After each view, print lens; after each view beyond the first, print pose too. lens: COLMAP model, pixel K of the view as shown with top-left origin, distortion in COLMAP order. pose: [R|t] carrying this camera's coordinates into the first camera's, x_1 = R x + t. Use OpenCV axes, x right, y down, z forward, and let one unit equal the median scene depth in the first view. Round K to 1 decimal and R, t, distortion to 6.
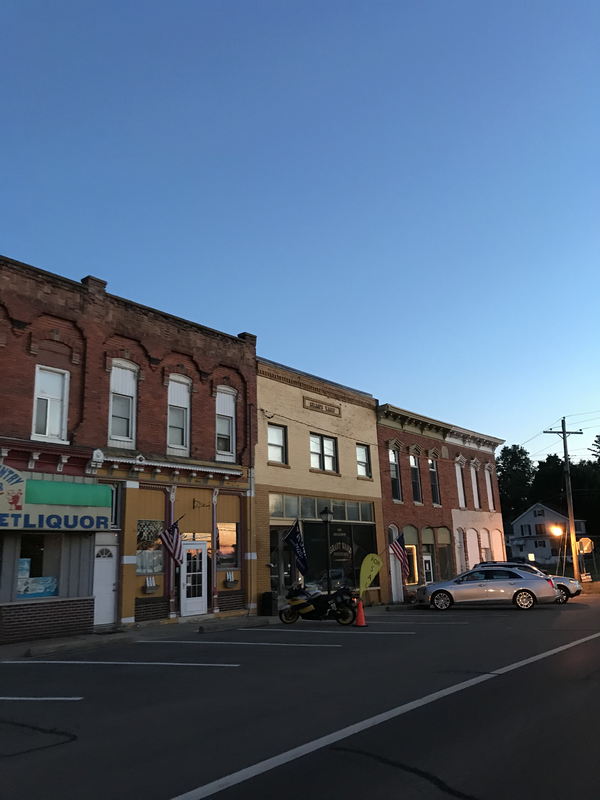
lens RADIAL K [[645.0, 0, 299.5], [0, 645.0, 397.3], [0, 0, 1]] dist [-0.000014, -0.007039]
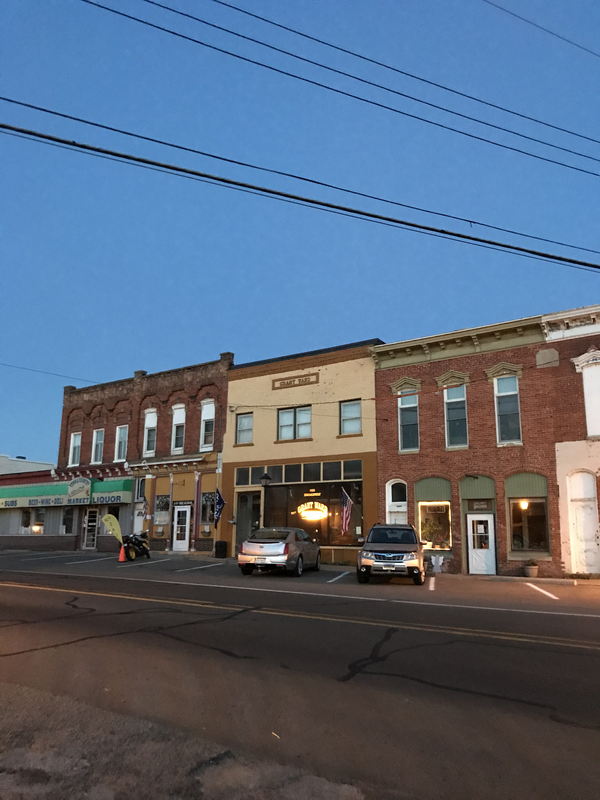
lens RADIAL K [[645.0, 0, 300.1], [0, 645.0, 402.7], [0, 0, 1]] dist [-0.000014, -0.007039]
pose [[0.057363, -0.175880, -0.982739, 1.365355], [0.236730, 0.958682, -0.157756, 0.277879], [0.969881, -0.223594, 0.096629, 1.100931]]
